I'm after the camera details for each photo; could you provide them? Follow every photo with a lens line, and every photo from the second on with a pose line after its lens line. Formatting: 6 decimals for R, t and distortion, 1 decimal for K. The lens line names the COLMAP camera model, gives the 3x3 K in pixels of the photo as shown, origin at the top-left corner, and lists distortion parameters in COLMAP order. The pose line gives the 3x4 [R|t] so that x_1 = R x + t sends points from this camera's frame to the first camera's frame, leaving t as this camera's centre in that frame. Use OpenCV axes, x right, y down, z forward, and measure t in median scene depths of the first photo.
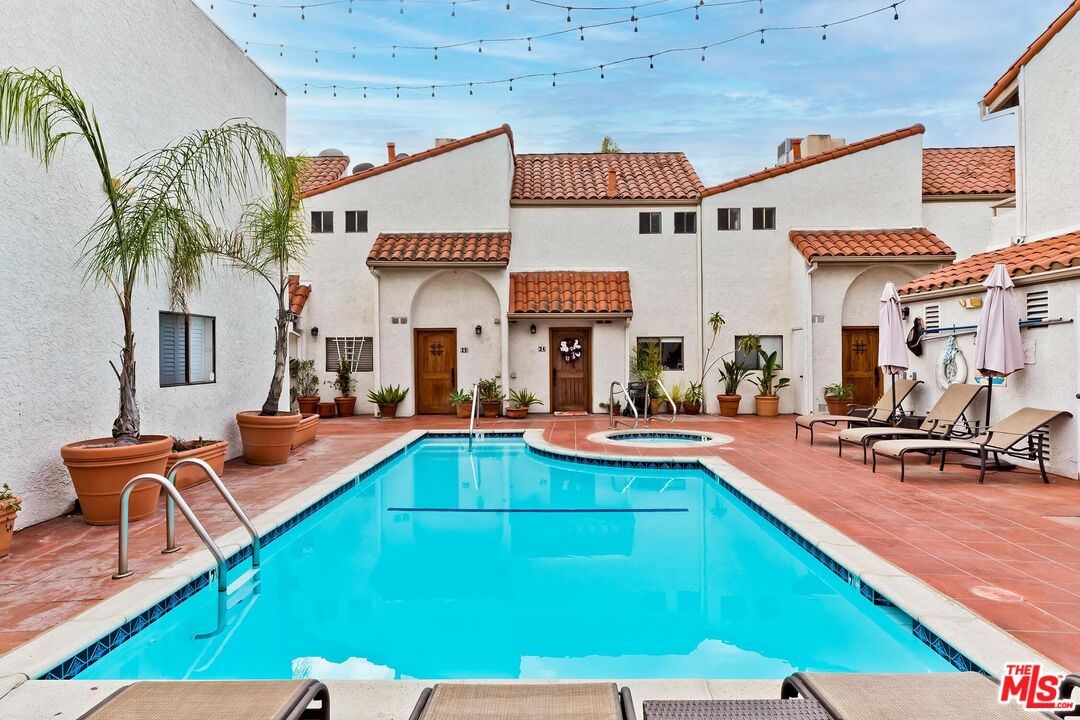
lens RADIAL K [[629.8, 0, 539.1], [0, 629.8, 353.7], [0, 0, 1]] dist [0.001828, -0.000085]
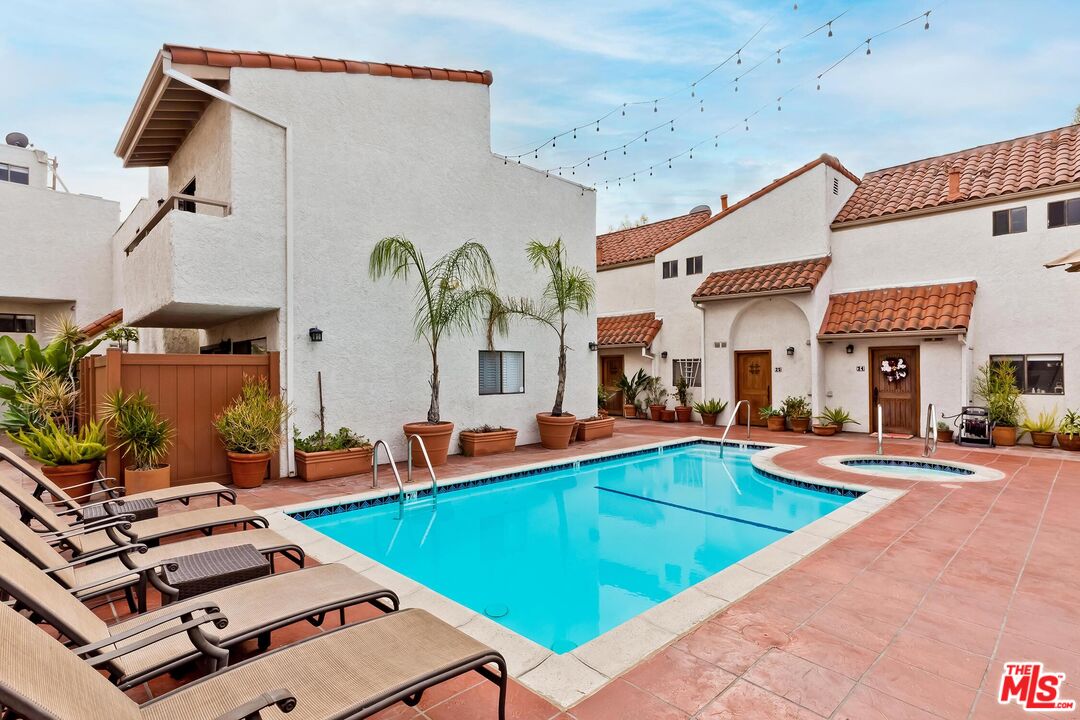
lens RADIAL K [[537.4, 0, 541.0], [0, 537.4, 367.8], [0, 0, 1]] dist [-0.000275, -0.000478]
pose [[0.712505, 0.000536, -0.701667, 0.243417], [0.000386, 0.999999, 0.001156, -0.010038], [0.701667, -0.001095, 0.712504, 0.034995]]
